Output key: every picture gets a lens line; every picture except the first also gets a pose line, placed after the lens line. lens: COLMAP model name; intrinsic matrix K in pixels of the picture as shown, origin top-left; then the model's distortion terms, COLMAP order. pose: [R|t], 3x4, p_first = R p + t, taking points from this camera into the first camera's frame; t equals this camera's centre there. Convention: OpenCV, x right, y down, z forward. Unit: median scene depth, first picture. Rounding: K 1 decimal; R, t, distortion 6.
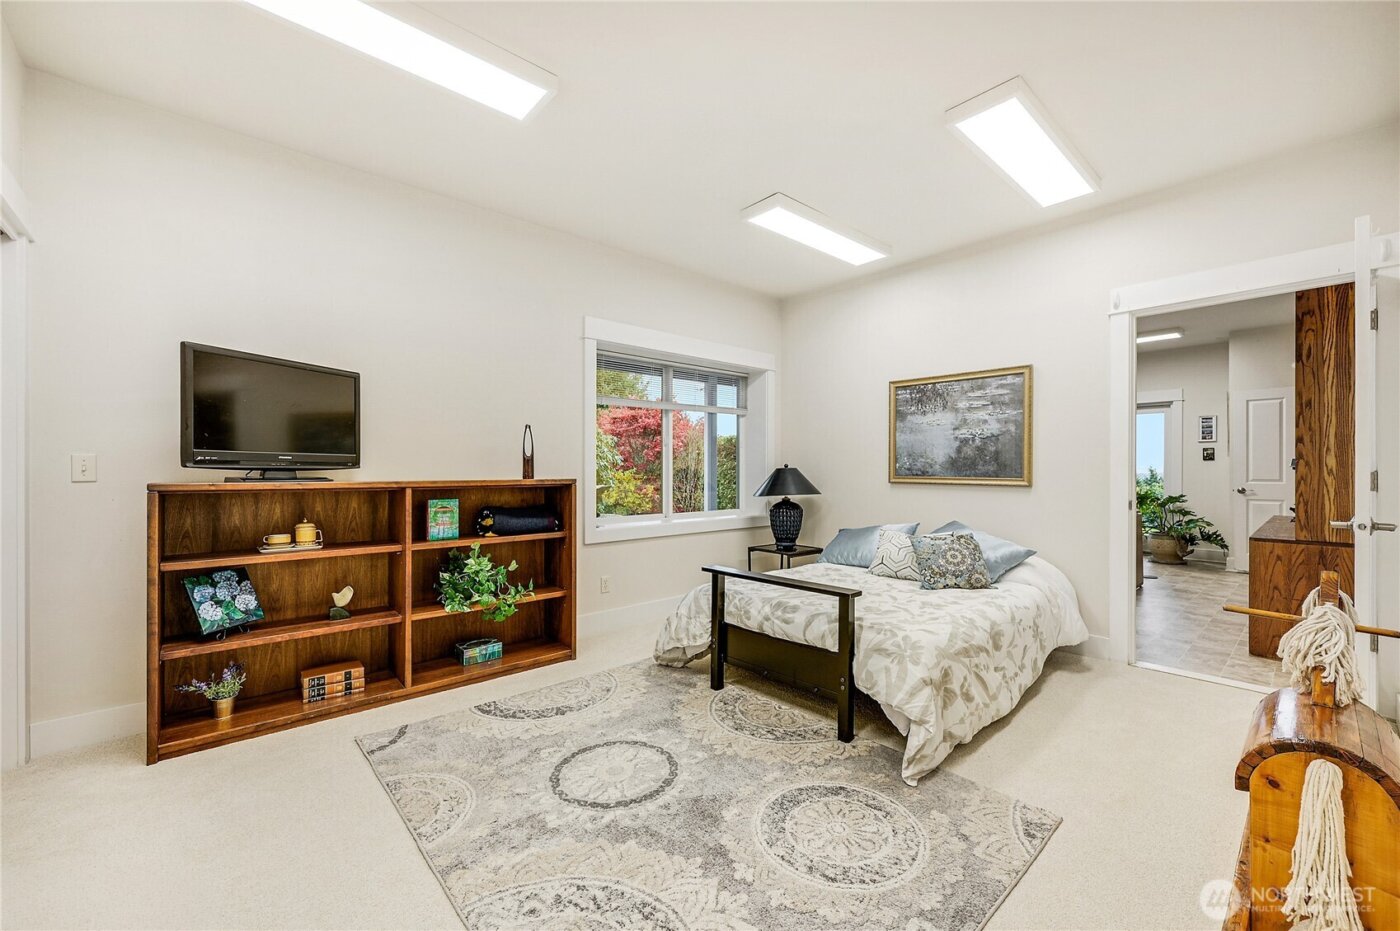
lens RADIAL K [[565.5, 0, 702.6], [0, 565.5, 474.0], [0, 0, 1]] dist [-0.000893, -0.000129]
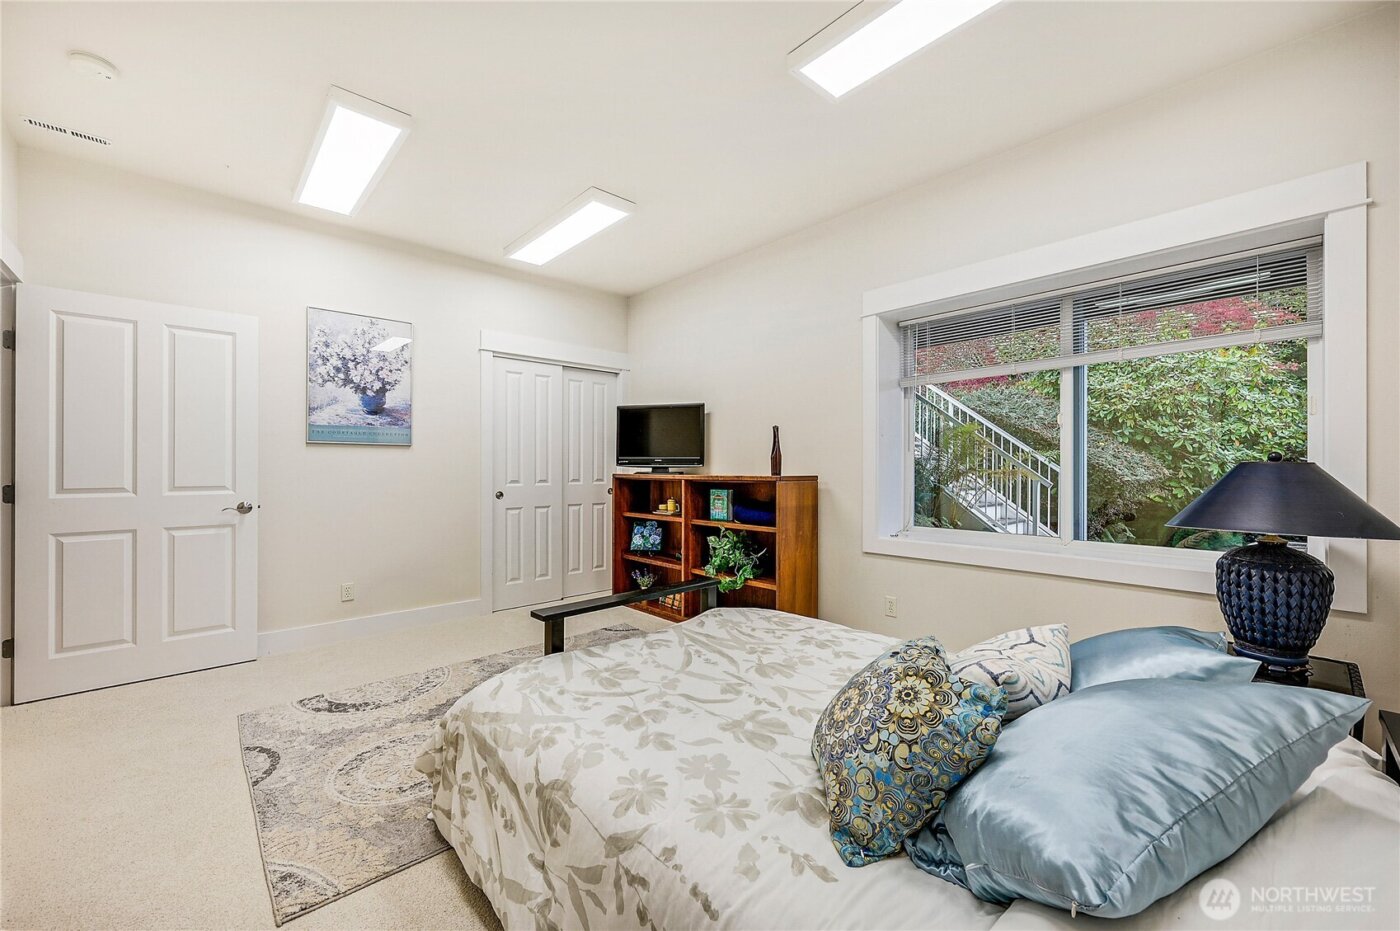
lens RADIAL K [[559.9, 0, 705.8], [0, 559.9, 465.4], [0, 0, 1]] dist [-0.000927, -0.000295]
pose [[0.011863, -0.006012, -0.999912, 1.064925], [-0.004471, 0.999972, -0.006065, -0.004798], [0.999920, 0.004542, 0.011835, 1.190796]]
